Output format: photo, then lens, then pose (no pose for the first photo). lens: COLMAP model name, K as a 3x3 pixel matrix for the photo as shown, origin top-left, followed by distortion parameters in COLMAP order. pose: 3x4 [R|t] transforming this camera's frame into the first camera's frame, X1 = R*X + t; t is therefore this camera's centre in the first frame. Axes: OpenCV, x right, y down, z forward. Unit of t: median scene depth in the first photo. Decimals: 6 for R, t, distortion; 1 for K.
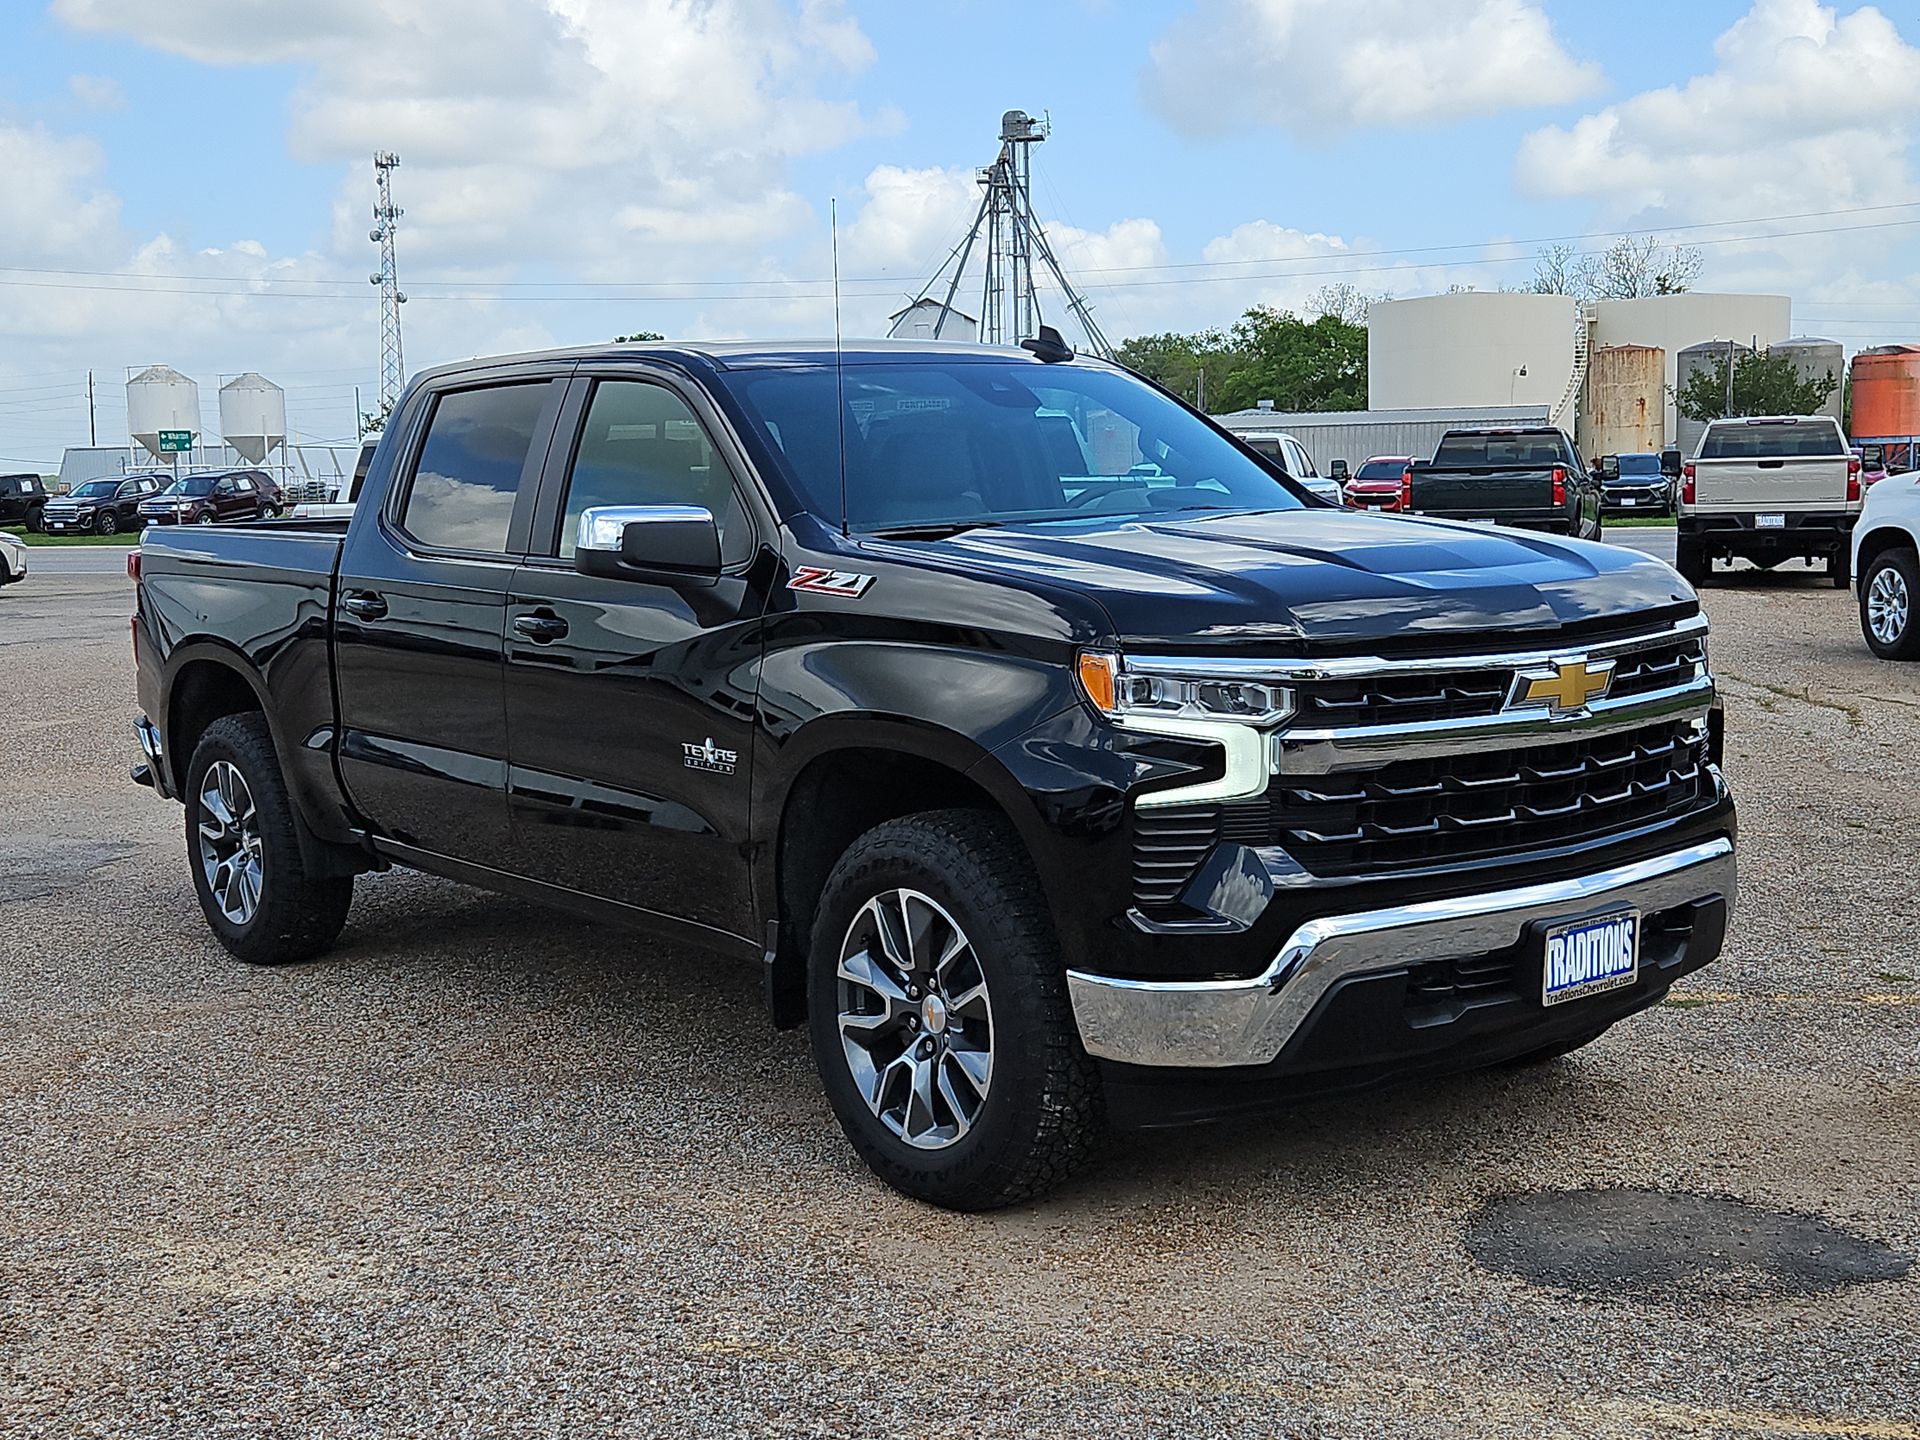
lens RADIAL K [[2382.7, 0, 968.1], [0, 2382.7, 718.1], [0, 0, 1]] dist [0.039684, 0.000000]
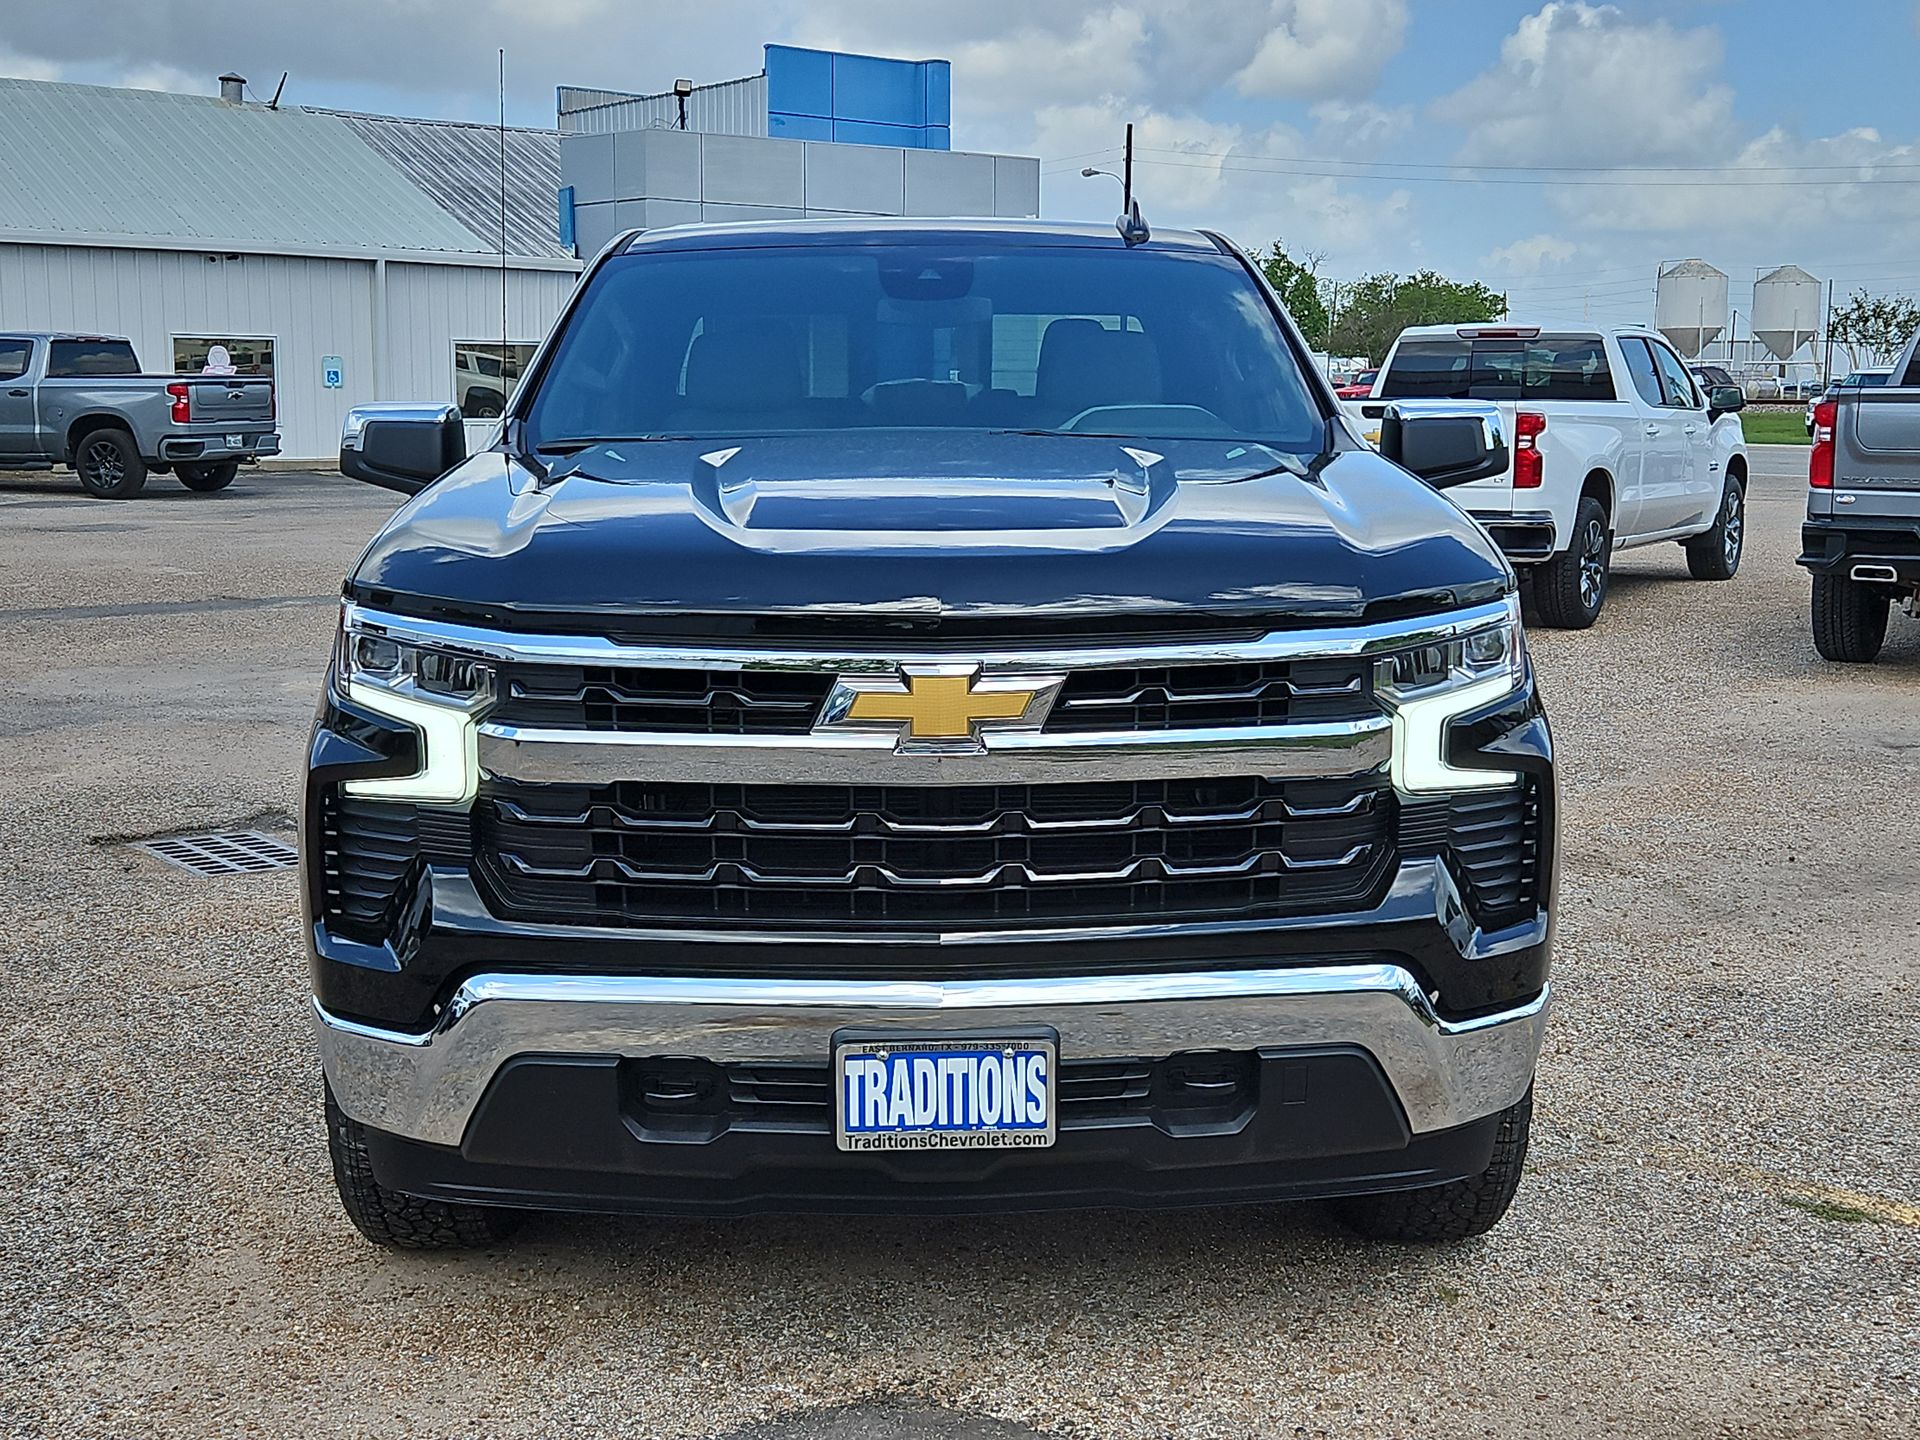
lens RADIAL K [[2356.0, 0, 966.7], [0, 2356.0, 725.9], [0, 0, 1]] dist [0.098881, 0.000000]
pose [[0.807563, 0.112634, -0.578926, 0.659180], [-0.085514, 0.993584, 0.074021, -0.059771], [0.583549, -0.010271, 0.812013, 0.447760]]
